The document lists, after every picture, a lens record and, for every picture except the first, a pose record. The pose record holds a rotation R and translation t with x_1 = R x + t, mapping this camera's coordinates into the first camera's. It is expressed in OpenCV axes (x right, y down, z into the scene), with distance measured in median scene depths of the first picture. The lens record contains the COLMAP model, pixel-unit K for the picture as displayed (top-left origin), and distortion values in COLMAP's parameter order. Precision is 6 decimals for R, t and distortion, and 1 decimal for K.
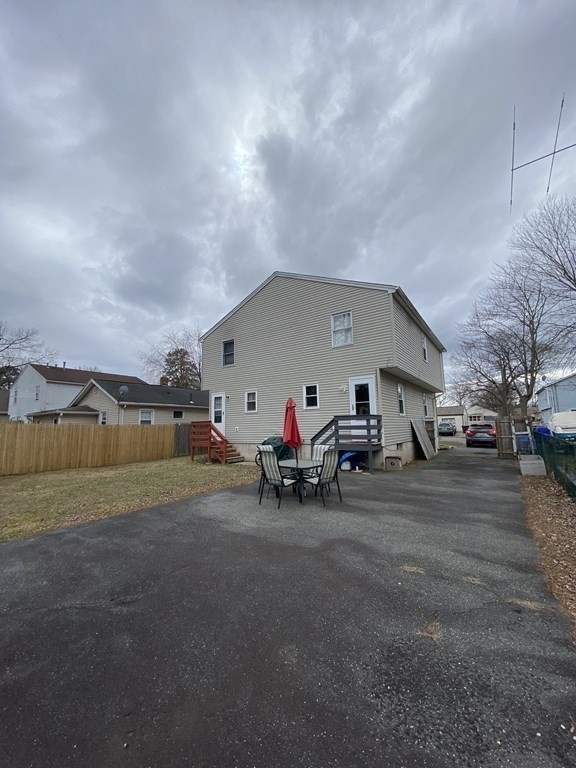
lens RADIAL K [[308.4, 0, 288.0], [0, 308.4, 384.0], [0, 0, 1]] dist [0.054772, -0.041857]
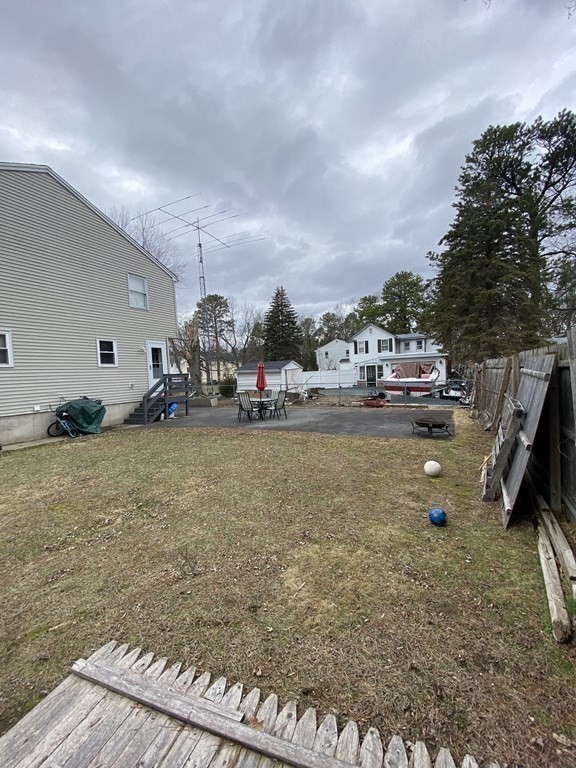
lens RADIAL K [[309.8, 0, 287.0], [0, 309.8, 387.9], [0, 0, 1]] dist [0.021410, -0.021454]
pose [[-0.112386, -0.013558, 0.993572, -0.905264], [-0.079228, 0.996846, 0.004641, 0.098218], [-0.990501, -0.078197, -0.113105, 0.575315]]
